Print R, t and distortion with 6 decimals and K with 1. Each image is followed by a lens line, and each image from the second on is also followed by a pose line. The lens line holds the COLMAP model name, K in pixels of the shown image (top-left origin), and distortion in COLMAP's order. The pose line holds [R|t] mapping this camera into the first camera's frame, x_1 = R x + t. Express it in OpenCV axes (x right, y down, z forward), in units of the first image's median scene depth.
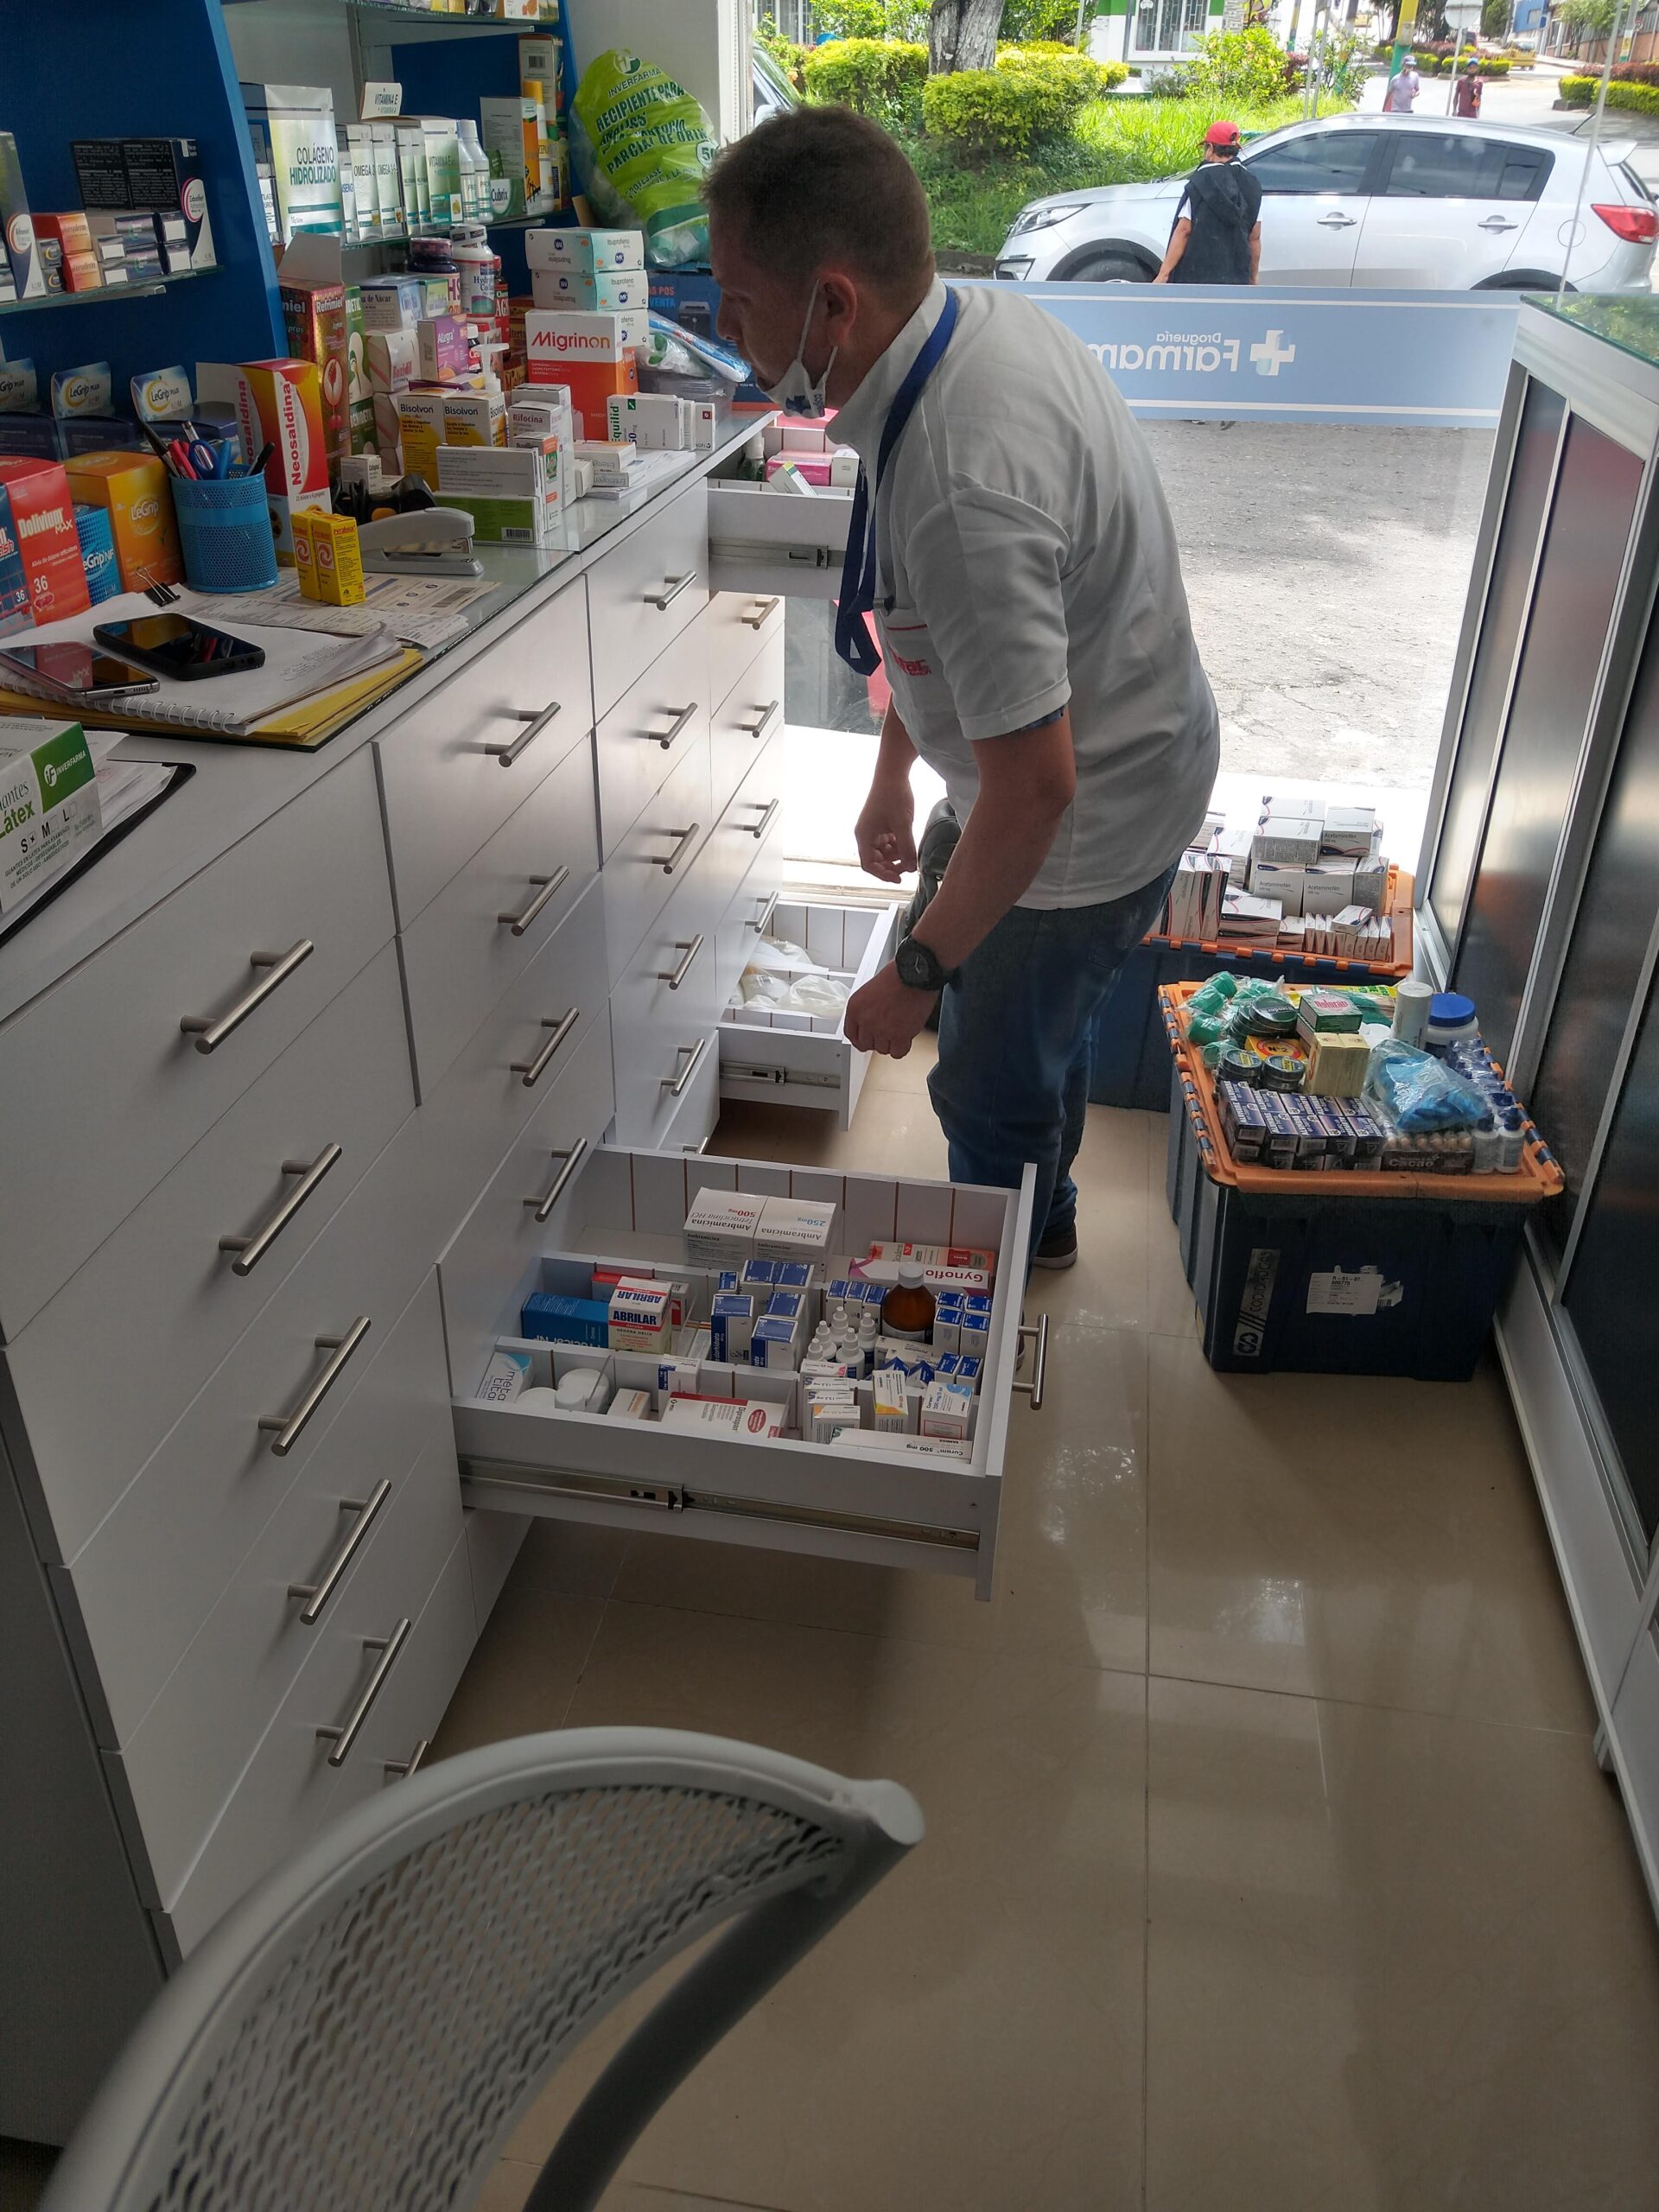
lens RADIAL K [[1691.6, 0, 824.5], [0, 1691.6, 1111.4], [0, 0, 1]] dist [0.096343, -0.128641]
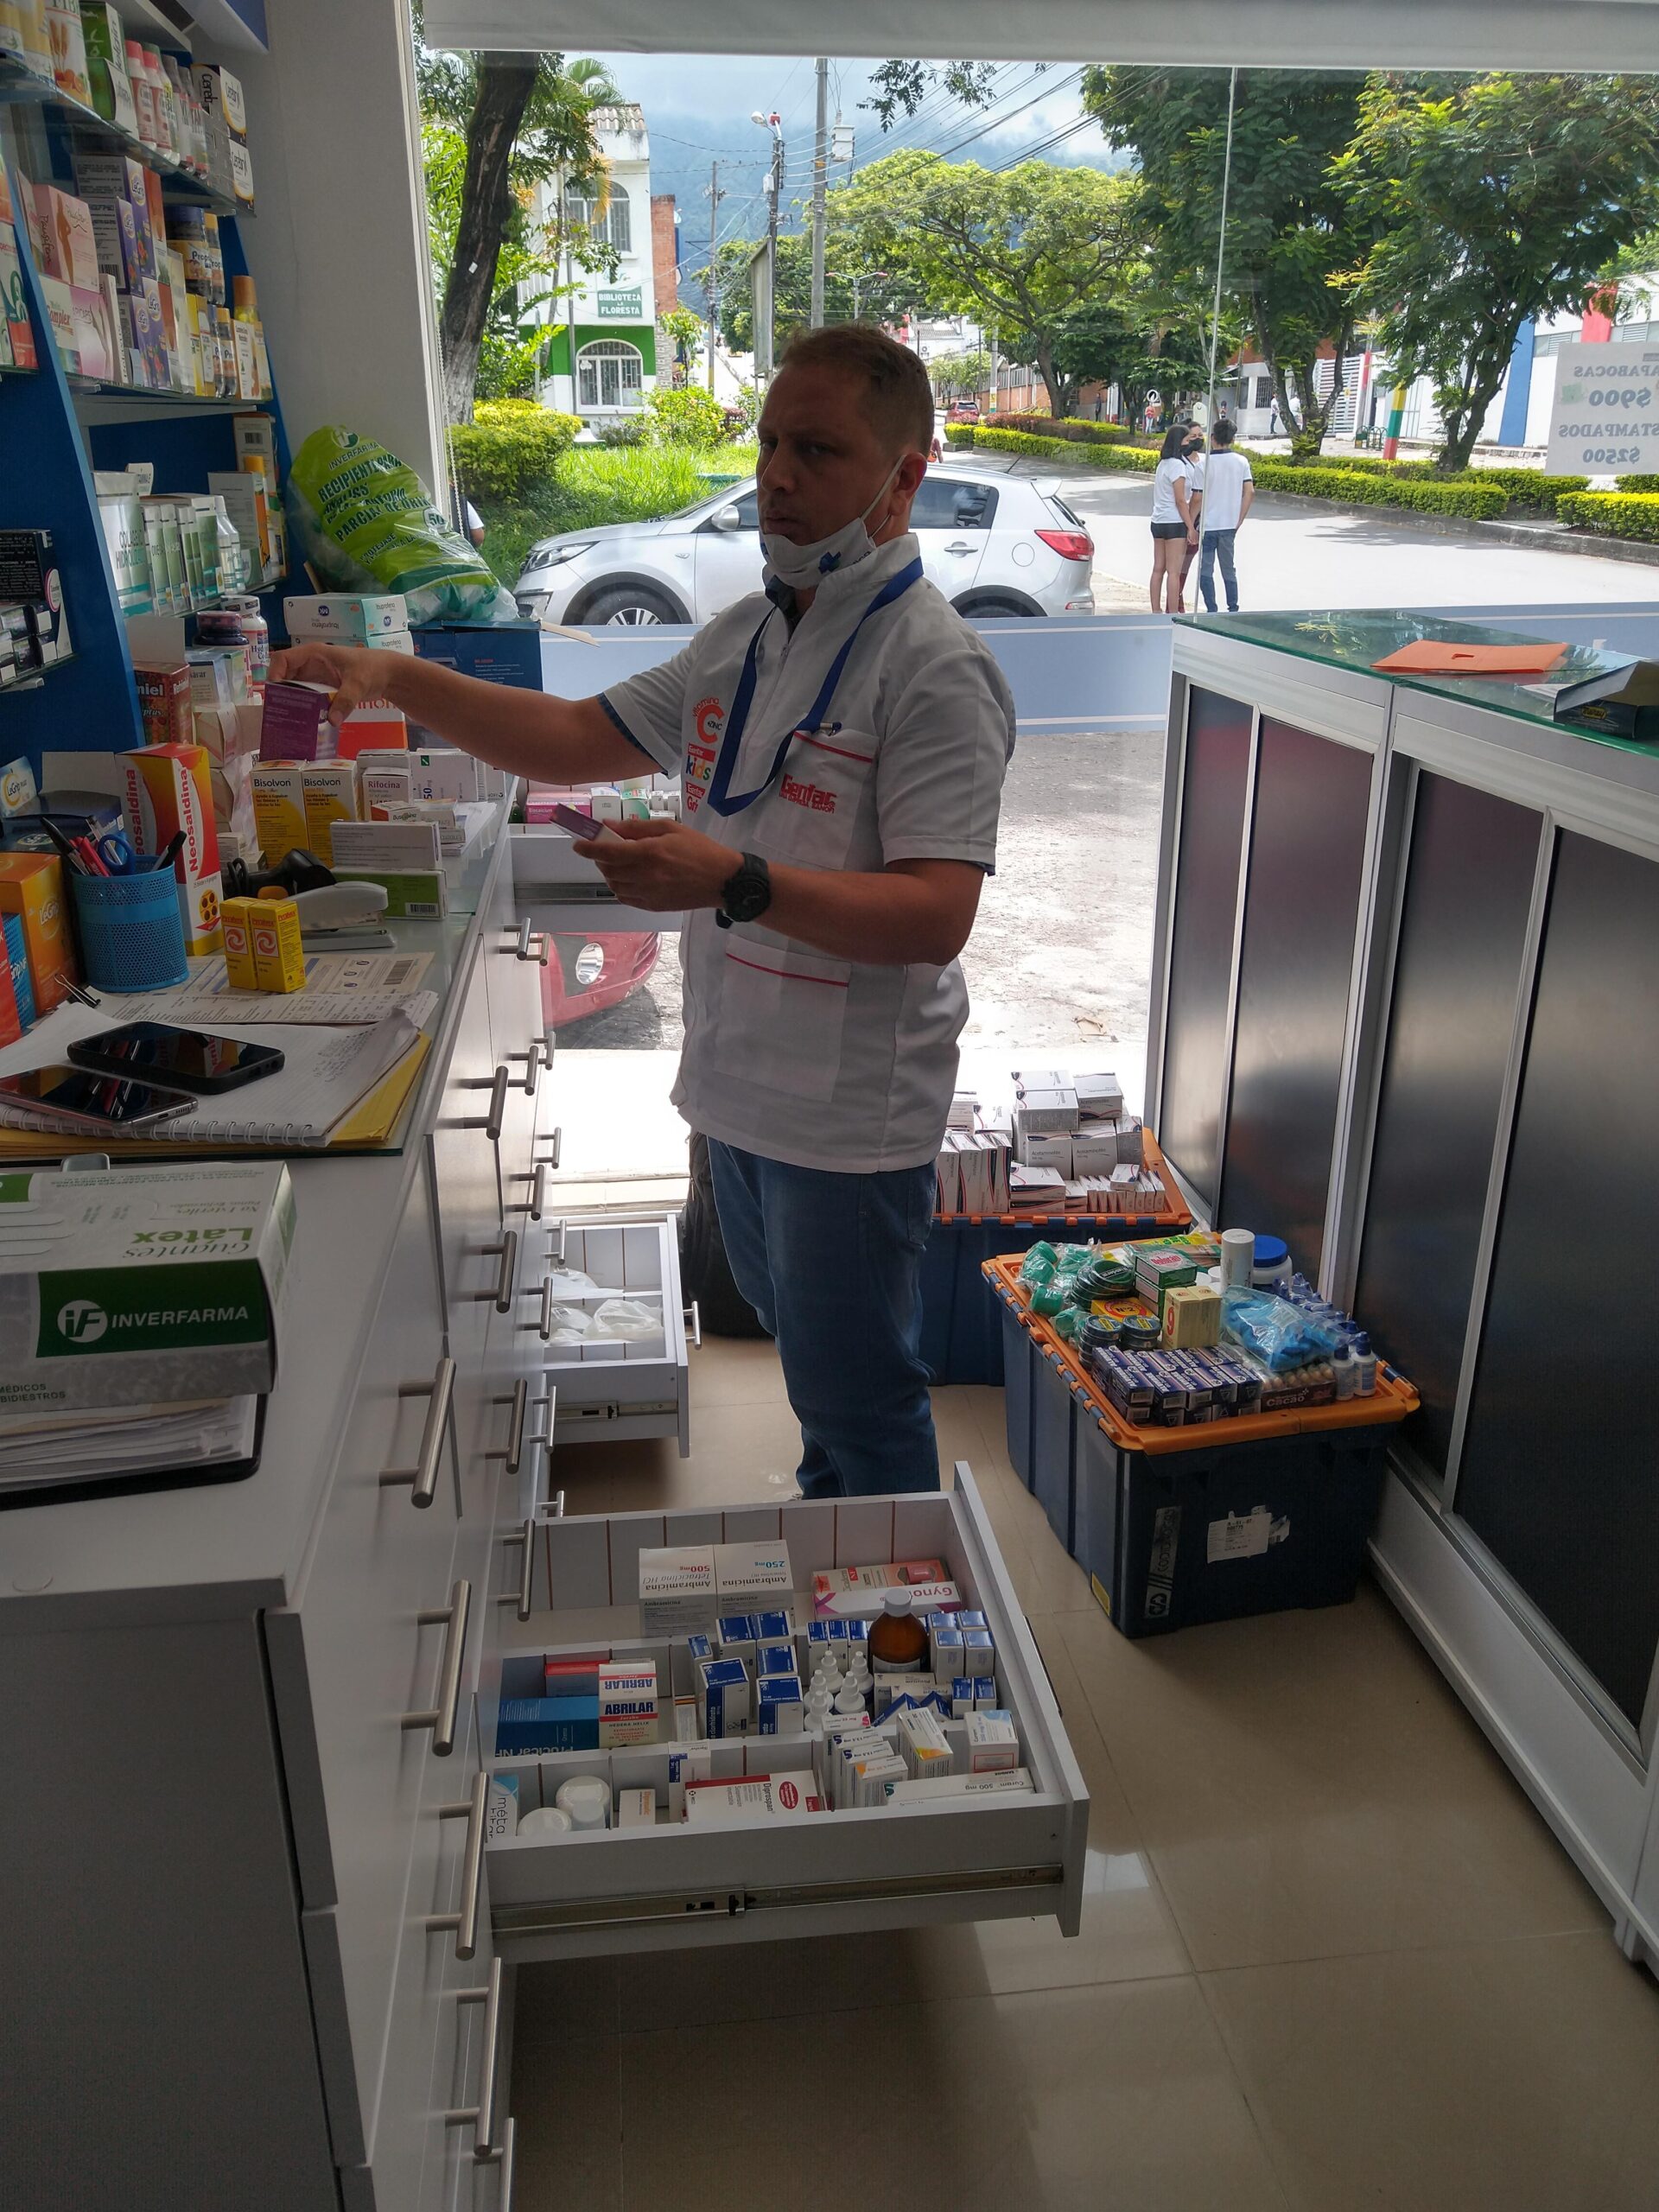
lens RADIAL K [[1698.8, 0, 833.8], [0, 1698.8, 1142.4], [0, 0, 1]] dist [0.118303, -0.232348]
pose [[0.956712, -0.119392, 0.265419, -0.173948], [0.157058, 0.979586, -0.125479, -0.034958], [-0.245019, 0.161733, 0.955933, 0.032203]]
